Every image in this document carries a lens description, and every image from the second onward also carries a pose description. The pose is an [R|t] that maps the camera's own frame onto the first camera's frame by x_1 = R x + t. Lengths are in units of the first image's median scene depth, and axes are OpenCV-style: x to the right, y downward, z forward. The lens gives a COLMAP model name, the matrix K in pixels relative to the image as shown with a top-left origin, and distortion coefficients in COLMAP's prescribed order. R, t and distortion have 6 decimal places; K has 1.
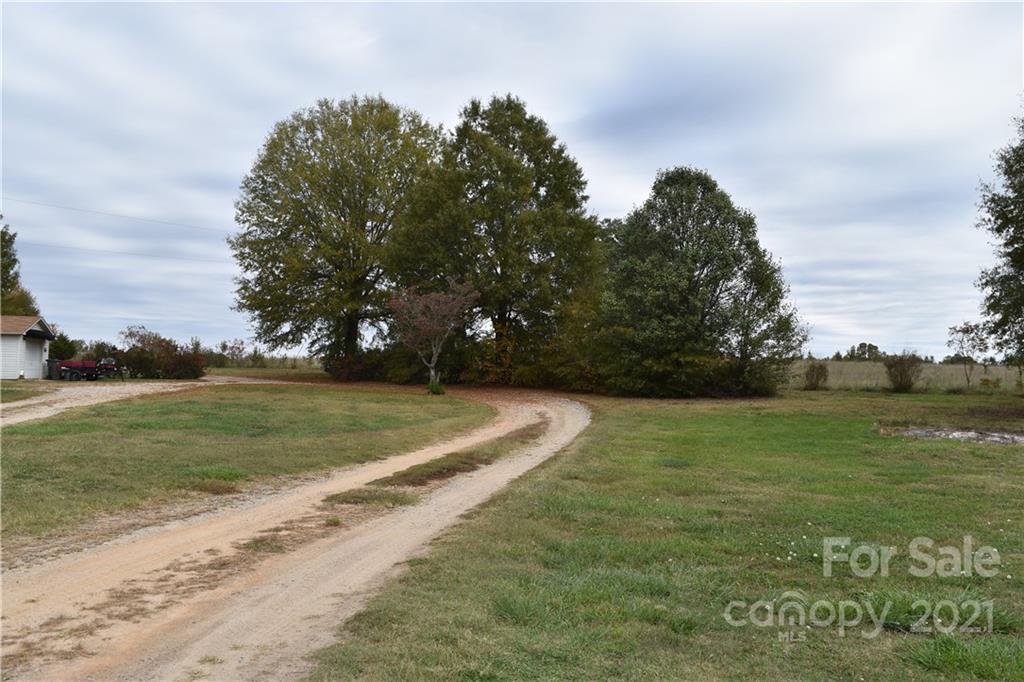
lens RADIAL K [[845.9, 0, 512.0], [0, 845.9, 341.0], [0, 0, 1]] dist [-0.081293, -0.000721]
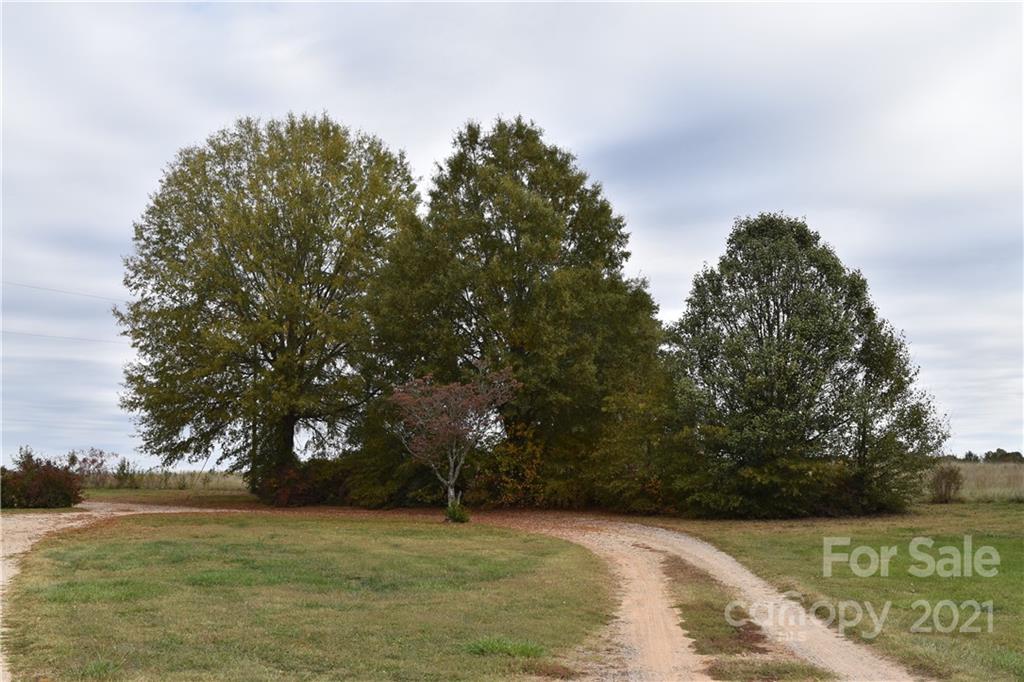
lens RADIAL K [[1154.4, 0, 512.0], [0, 1154.4, 341.0], [0, 0, 1]] dist [-0.067919, 0.010609]
pose [[0.994804, -0.009481, 0.101362, -0.115595], [0.018248, 0.996136, -0.085913, -0.005213], [-0.100156, 0.087316, 0.991133, -0.003166]]
